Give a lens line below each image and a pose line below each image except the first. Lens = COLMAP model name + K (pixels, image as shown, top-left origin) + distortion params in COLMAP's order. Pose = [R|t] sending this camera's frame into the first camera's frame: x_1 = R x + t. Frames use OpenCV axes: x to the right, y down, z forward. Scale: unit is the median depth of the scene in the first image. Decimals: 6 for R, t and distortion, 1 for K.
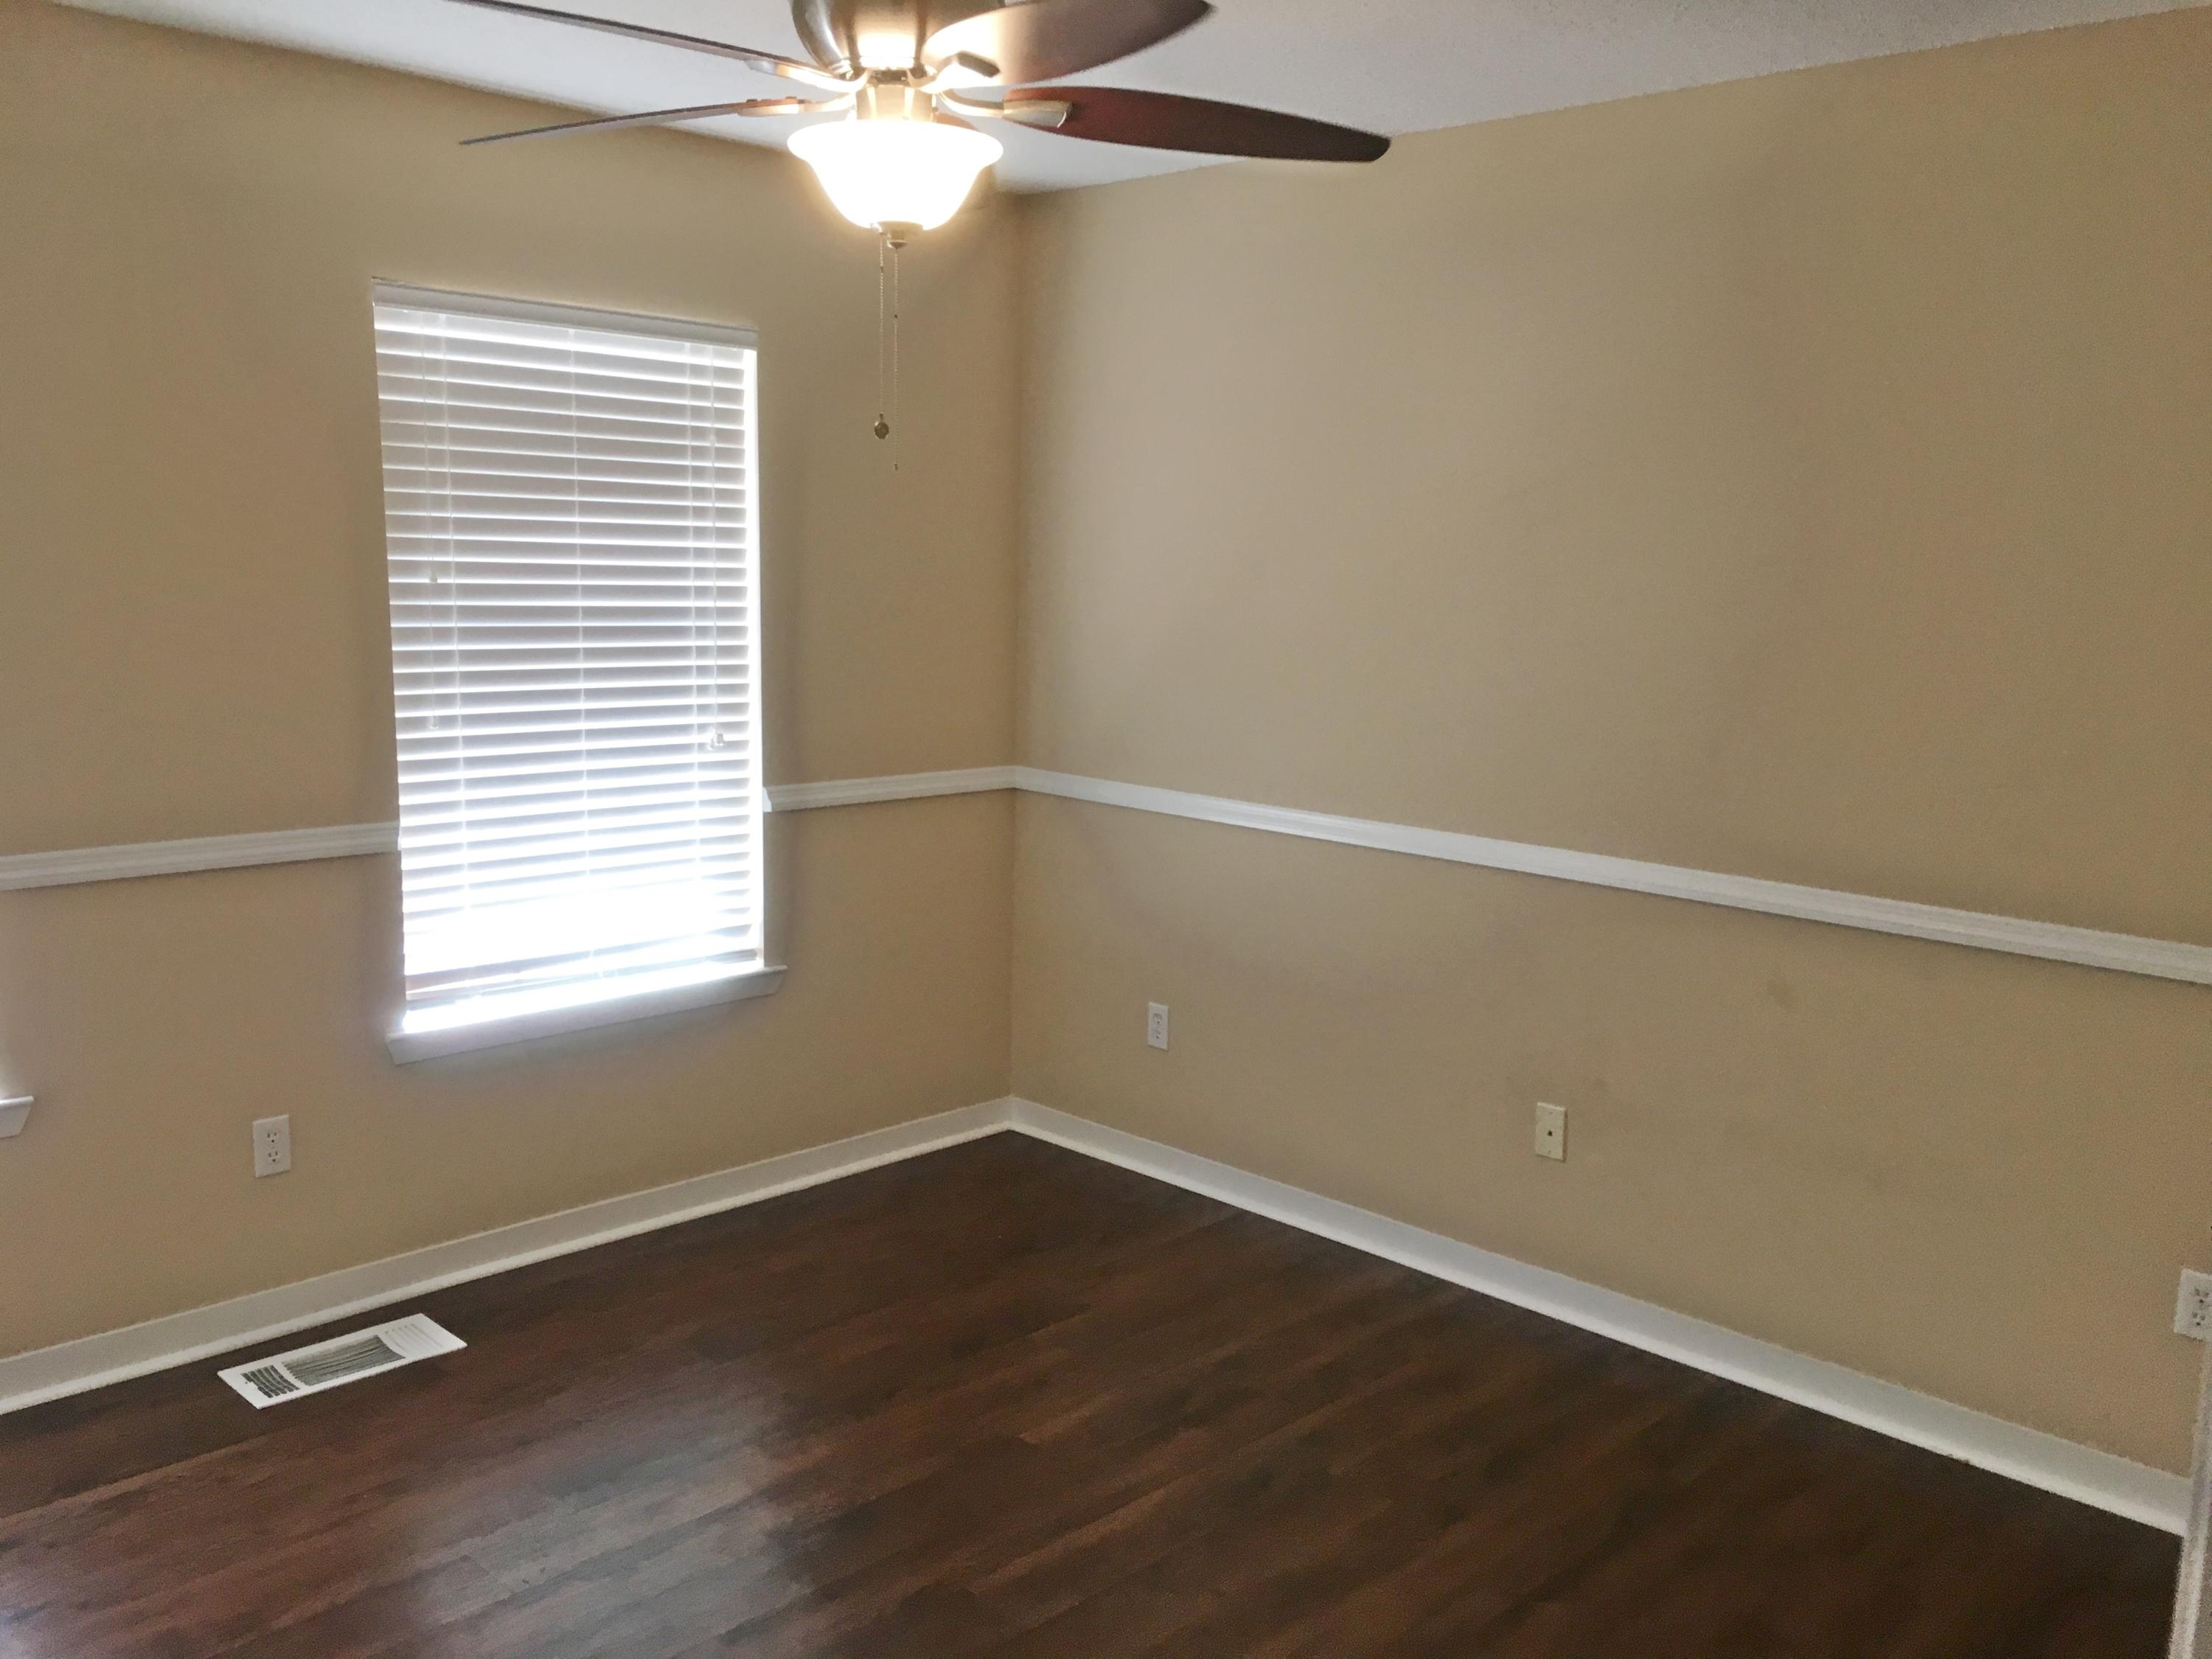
lens RADIAL K [[1873.4, 0, 1104.4], [0, 1873.4, 804.4], [0, 0, 1]] dist [0.076920, -0.085348]
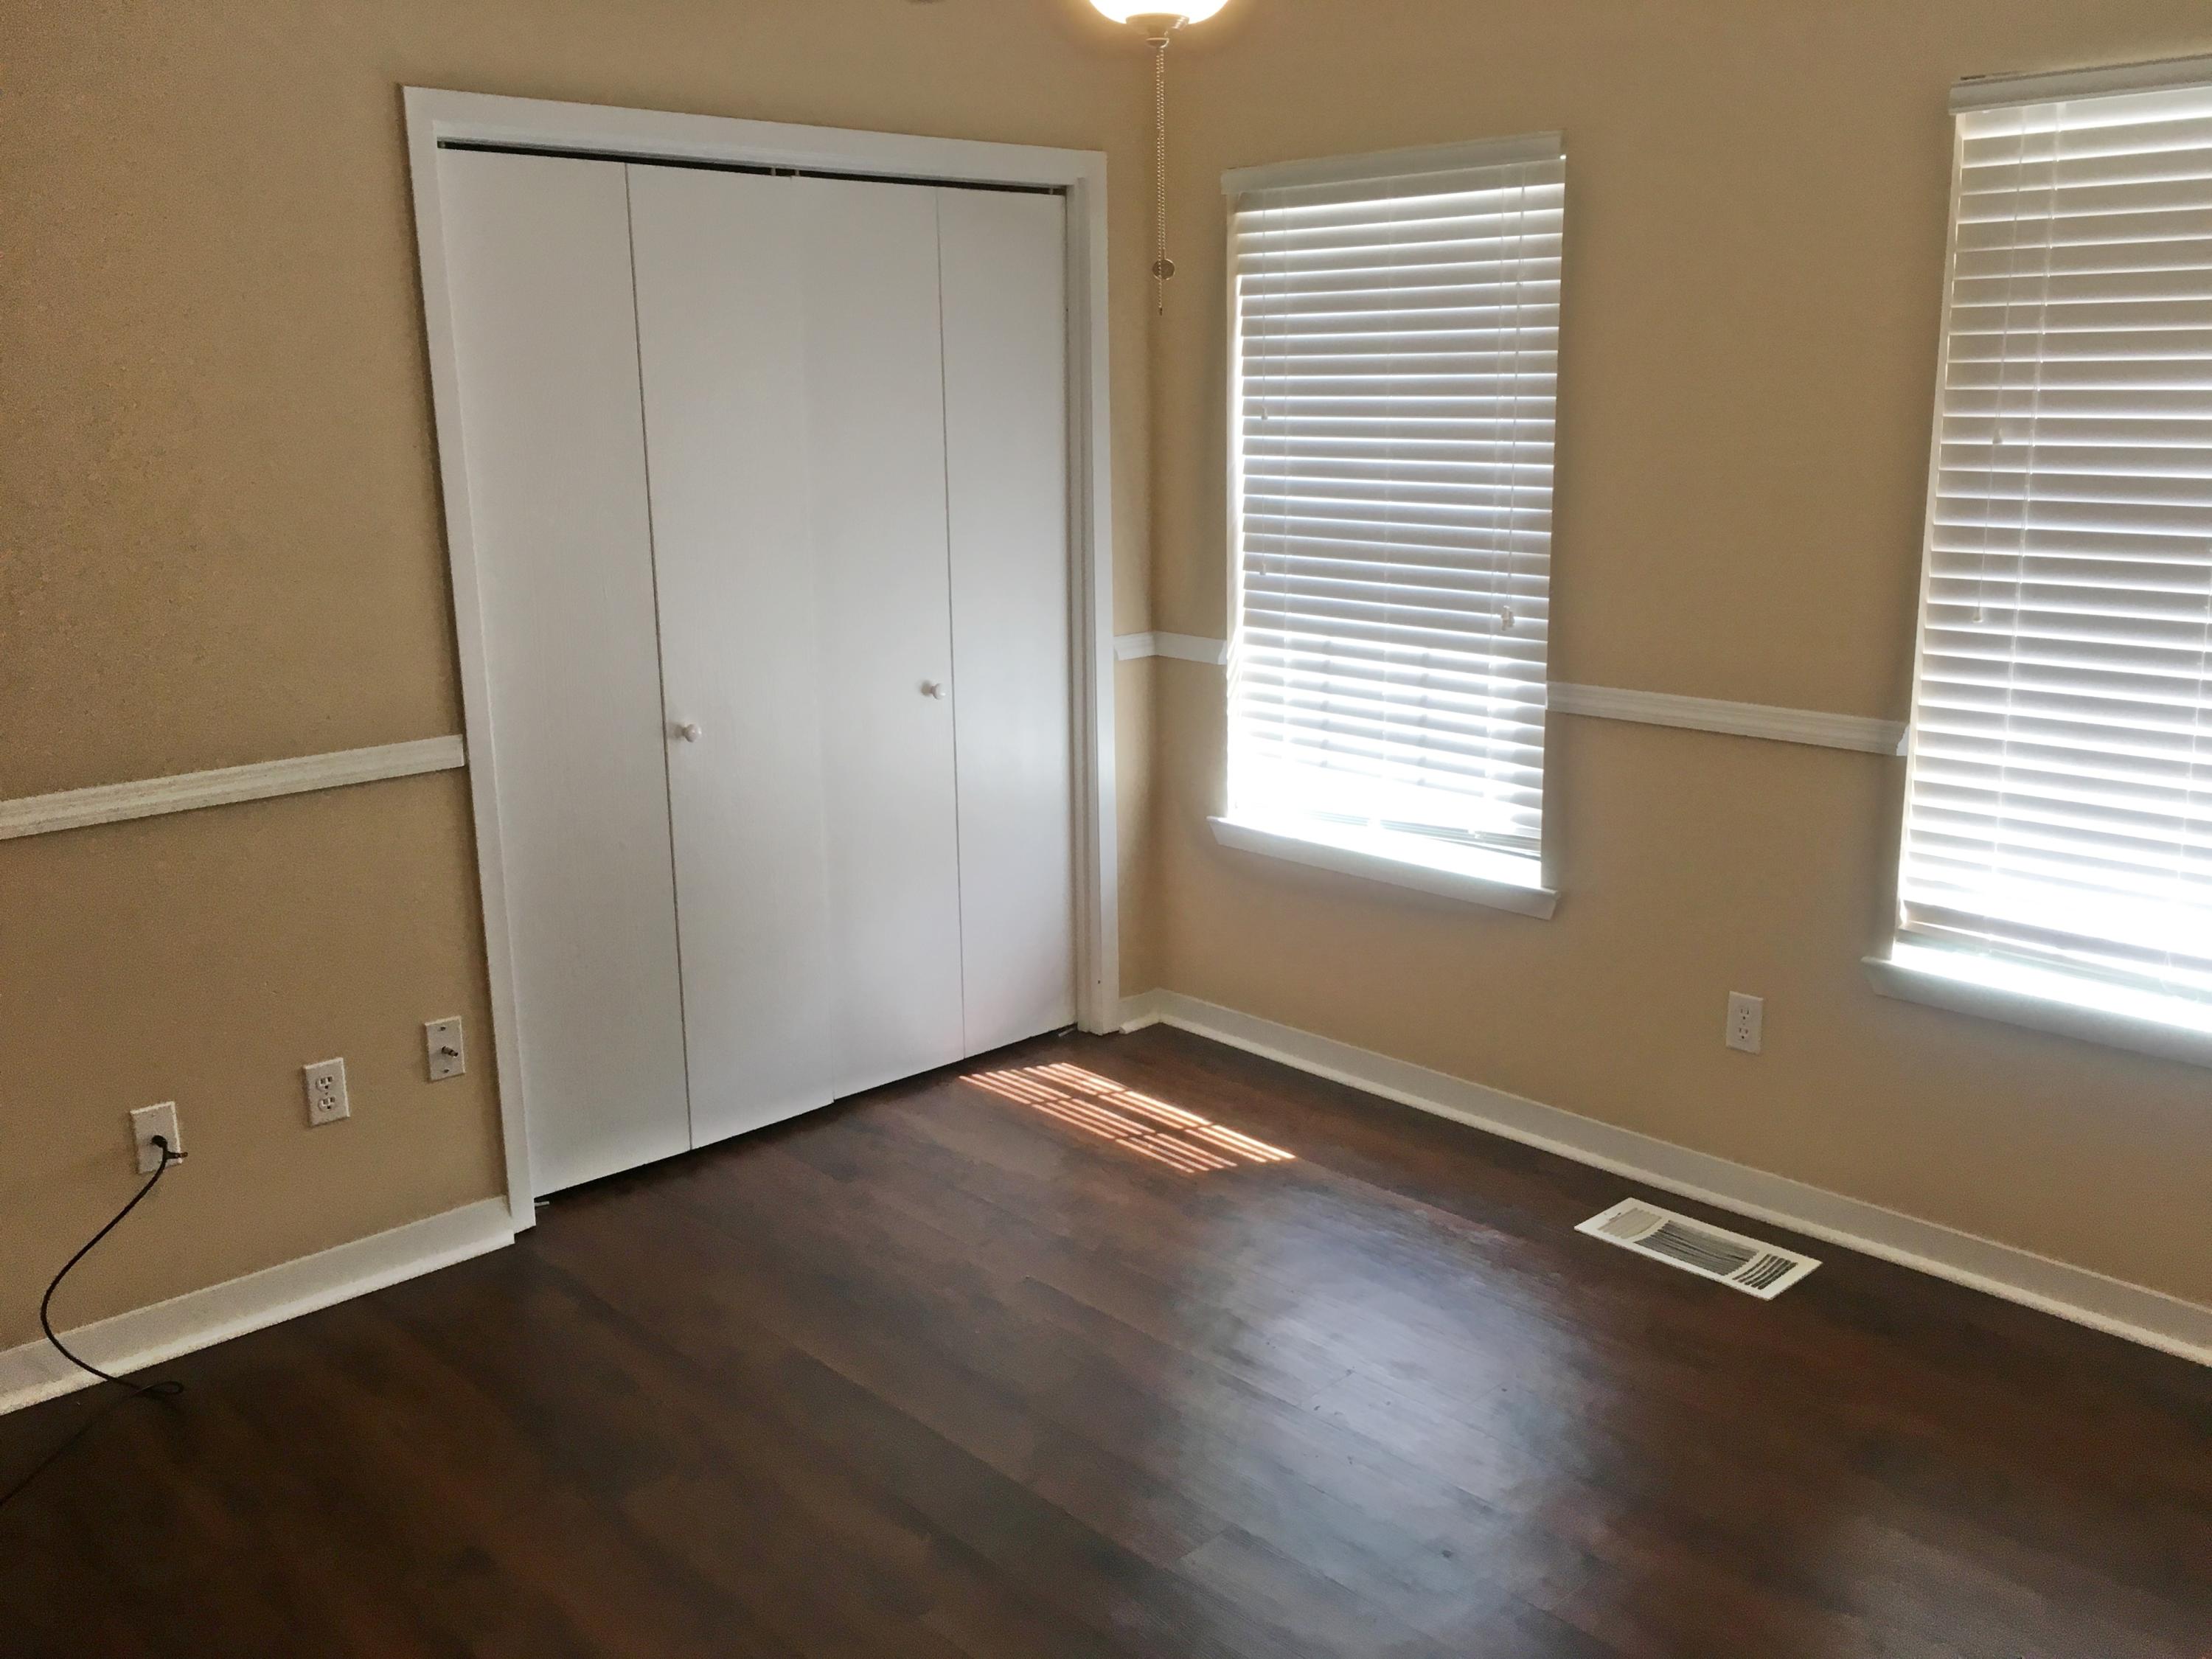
lens RADIAL K [[1873.4, 0, 1112.6], [0, 1873.4, 839.6], [0, 0, 1]] dist [0.076920, -0.085348]
pose [[-0.011310, 0.201065, -0.979513, 0.495223], [-0.142512, 0.969251, 0.200605, -0.061592], [0.989729, 0.141861, 0.017692, 0.627074]]
